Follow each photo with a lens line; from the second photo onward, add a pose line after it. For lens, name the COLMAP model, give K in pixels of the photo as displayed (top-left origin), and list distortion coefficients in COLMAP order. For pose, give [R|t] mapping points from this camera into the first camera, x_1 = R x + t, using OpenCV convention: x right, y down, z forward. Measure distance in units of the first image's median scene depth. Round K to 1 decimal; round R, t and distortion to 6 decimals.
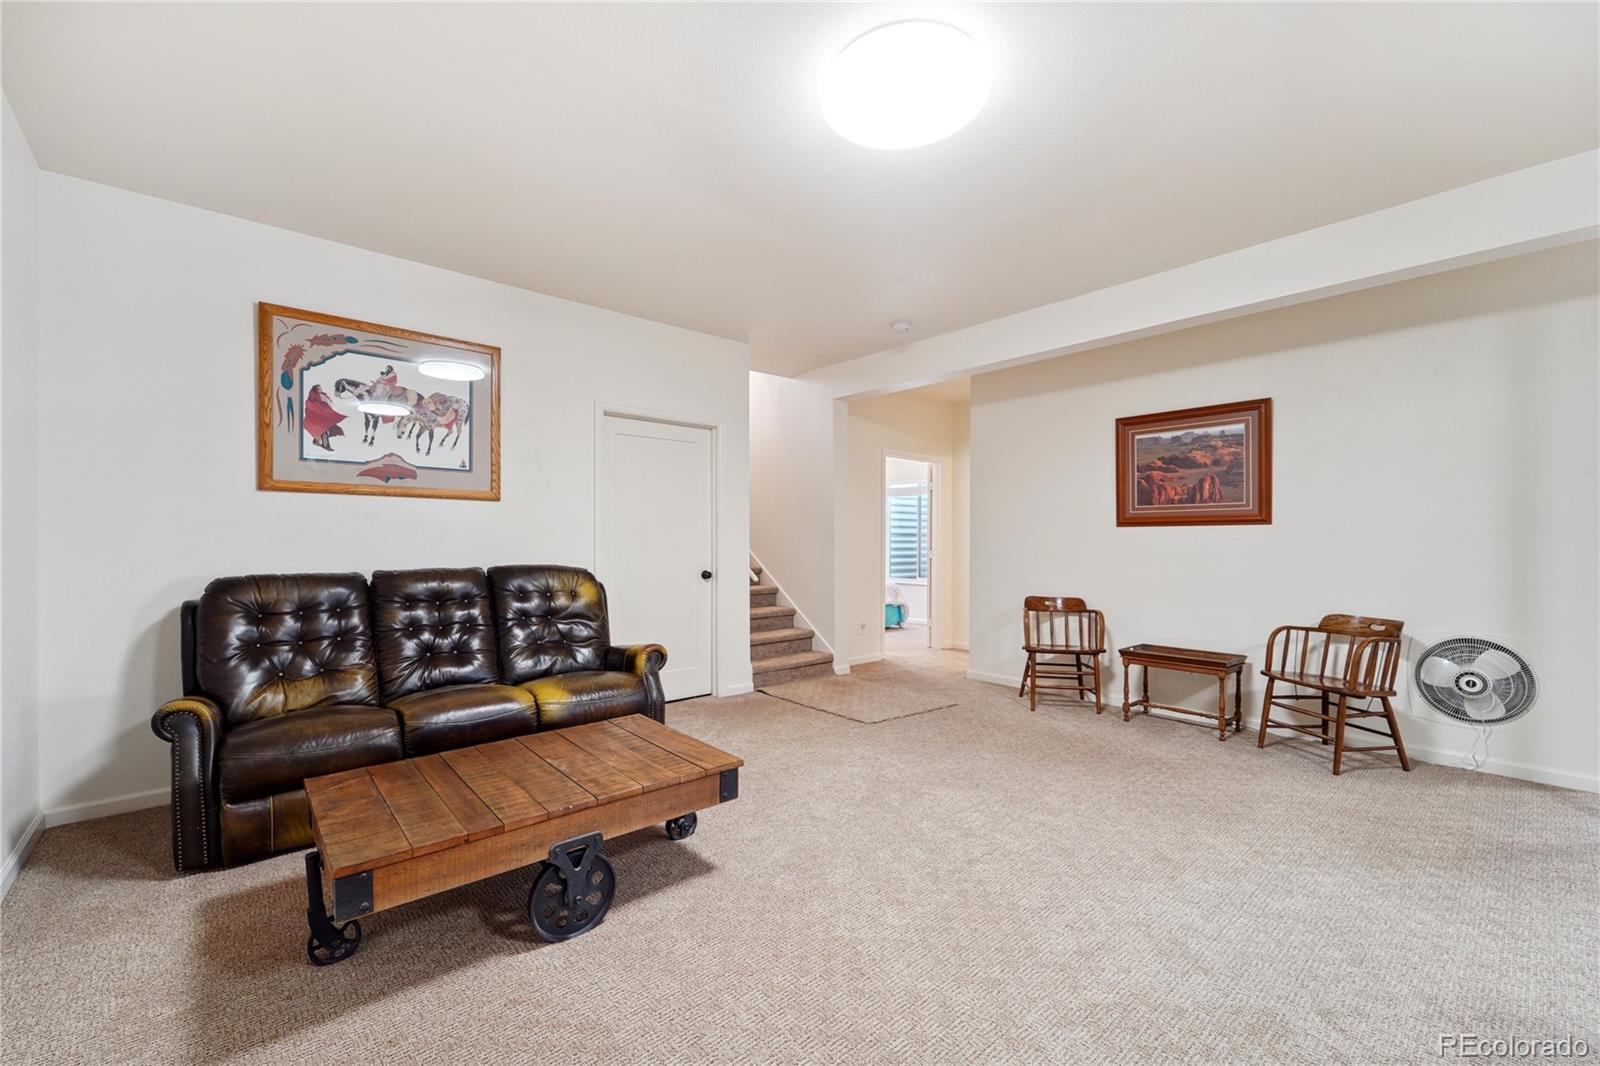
lens RADIAL K [[660.6, 0, 795.8], [0, 660.6, 537.6], [0, 0, 1]] dist [-0.003652, 0.000402]
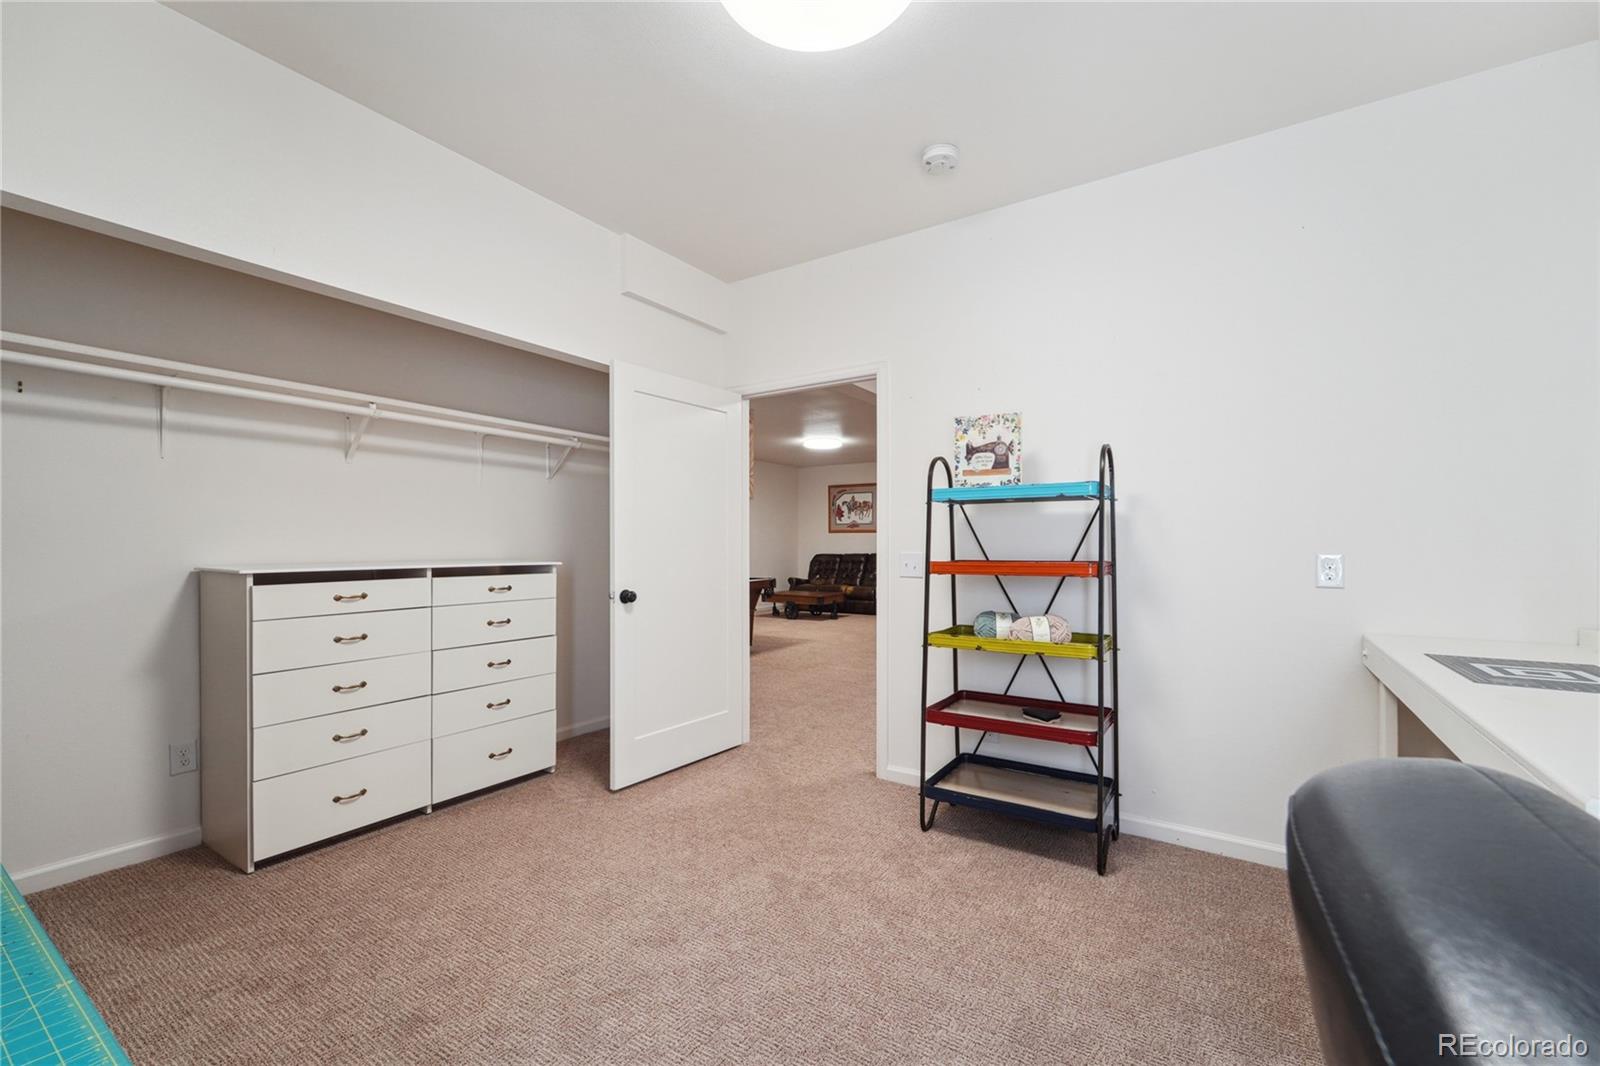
lens RADIAL K [[660.6, 0, 802.9], [0, 660.6, 540.9], [0, 0, 1]] dist [-0.003652, 0.000402]
pose [[0.267132, -0.004368, -0.963650, 2.625157], [0.004848, 0.999983, -0.003189, -0.008786], [0.963648, -0.003820, 0.267149, -0.193605]]
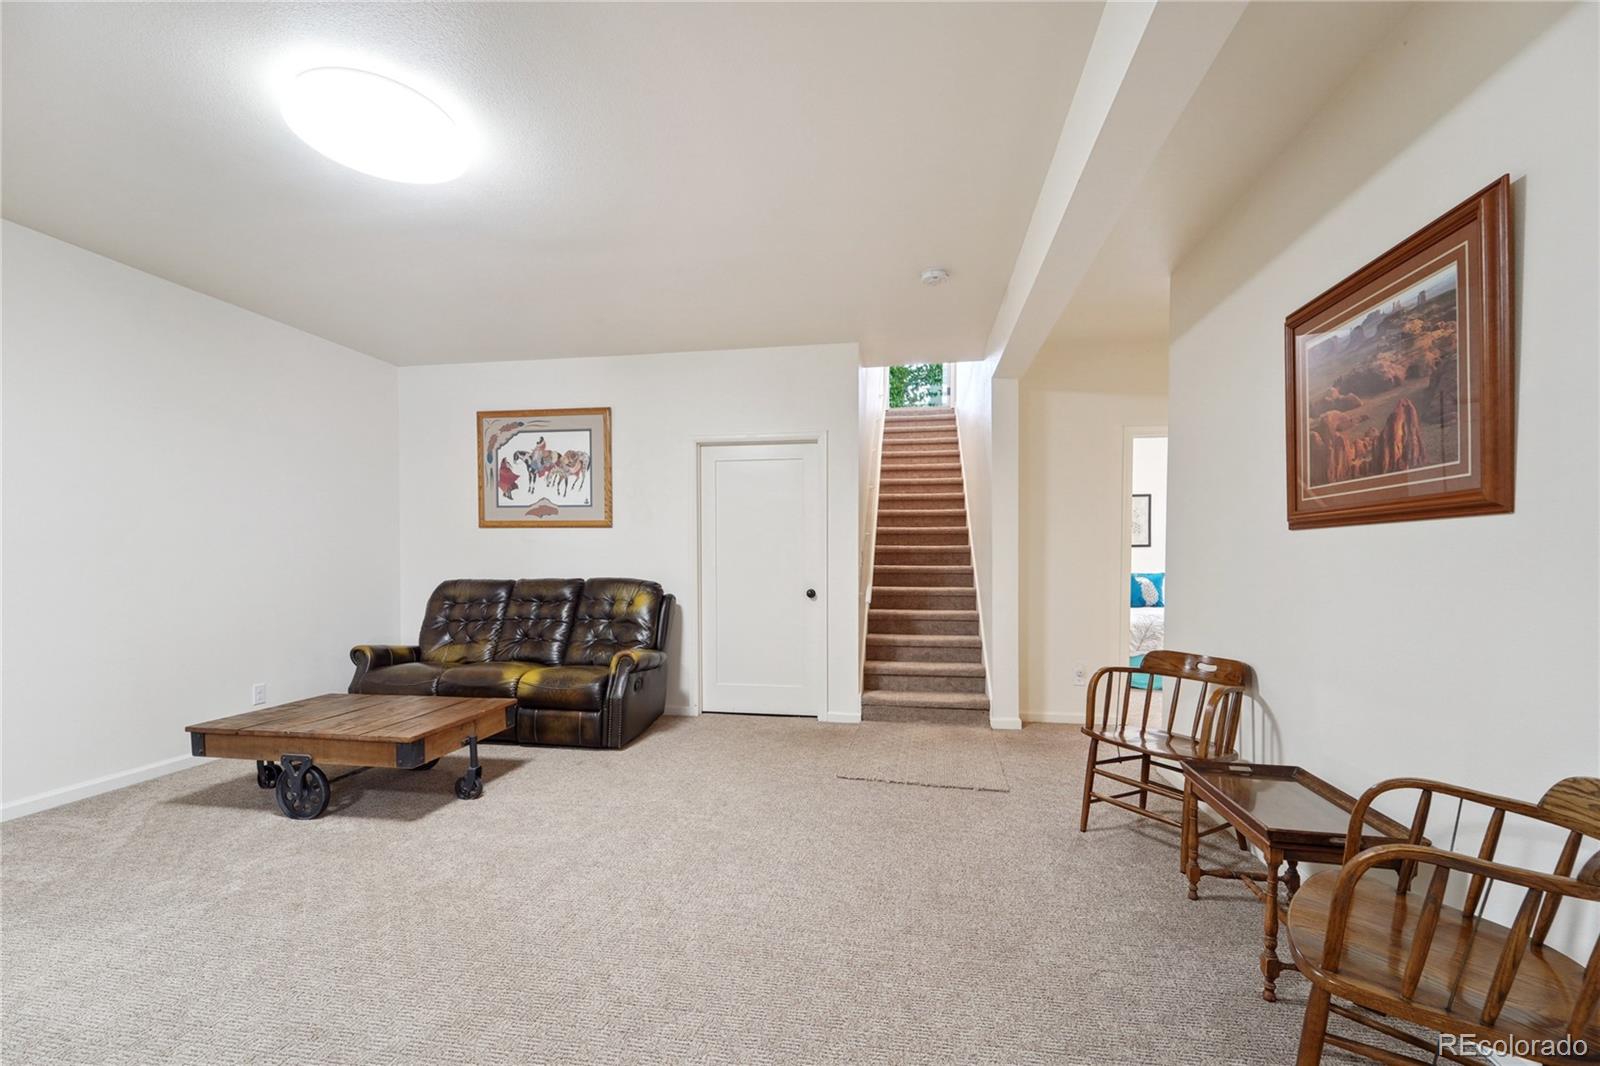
lens RADIAL K [[660.6, 0, 784.2], [0, 660.6, 568.3], [0, 0, 1]] dist [-0.003652, 0.000402]
pose [[0.632443, 0.010432, -0.774537, 0.813609], [0.003240, 0.999865, 0.016112, 0.004341], [0.774600, -0.012699, 0.632324, 0.481104]]
